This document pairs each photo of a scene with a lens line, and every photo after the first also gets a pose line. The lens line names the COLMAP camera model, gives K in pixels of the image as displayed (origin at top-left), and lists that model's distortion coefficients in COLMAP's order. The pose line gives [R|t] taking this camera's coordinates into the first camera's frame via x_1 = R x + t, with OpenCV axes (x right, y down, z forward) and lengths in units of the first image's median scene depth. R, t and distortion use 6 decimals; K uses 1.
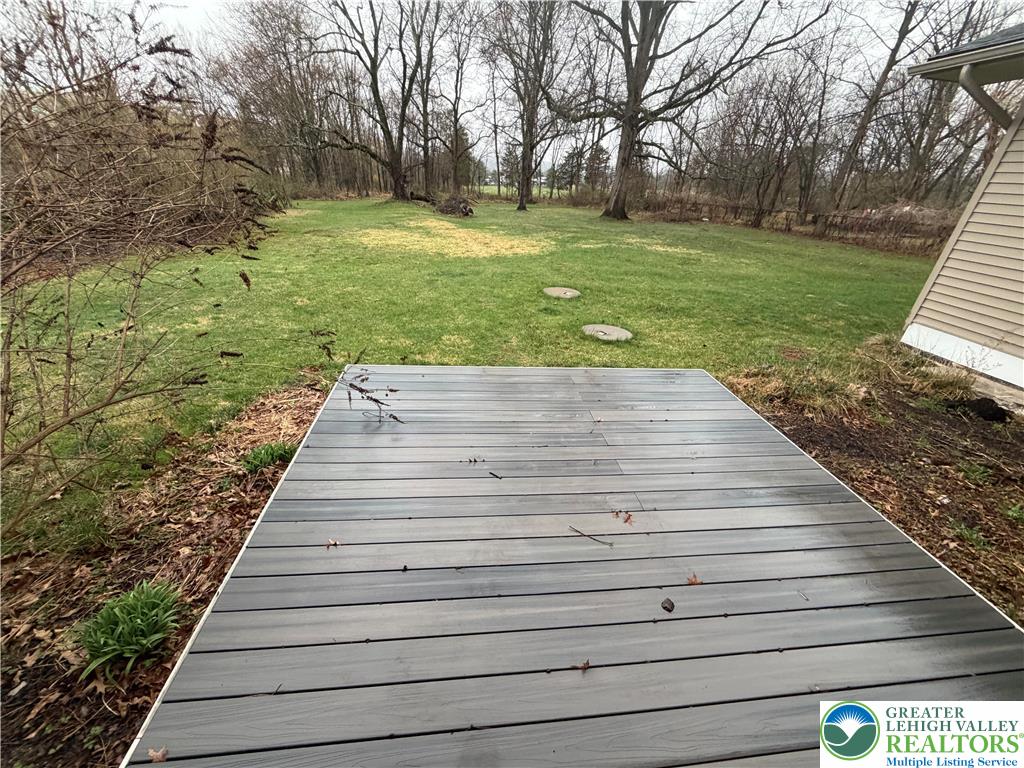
lens RADIAL K [[407.6, 0, 512.1], [0, 407.6, 386.4], [0, 0, 1]] dist [-0.001161, 0.000397]
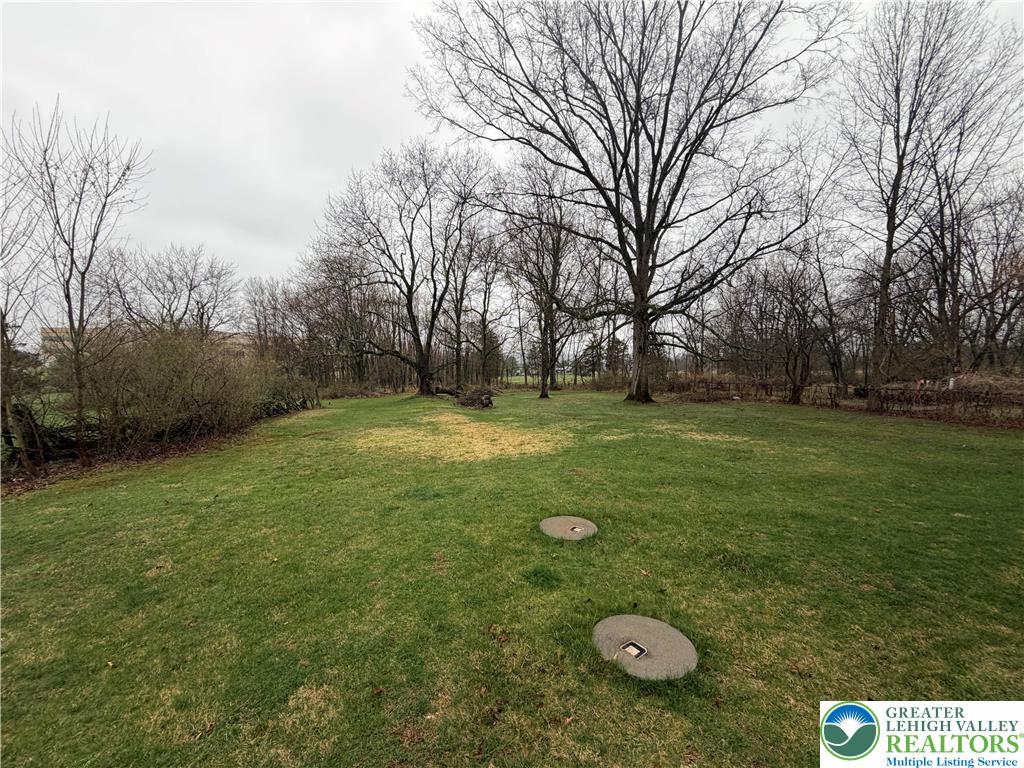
lens RADIAL K [[407.6, 0, 511.8], [0, 407.6, 382.5], [0, 0, 1]] dist [-0.001161, 0.000397]
pose [[0.995783, -0.052208, -0.075437, 0.028272], [0.015117, 0.904415, -0.426385, -0.049622], [0.090487, 0.423447, 0.901390, 0.088041]]
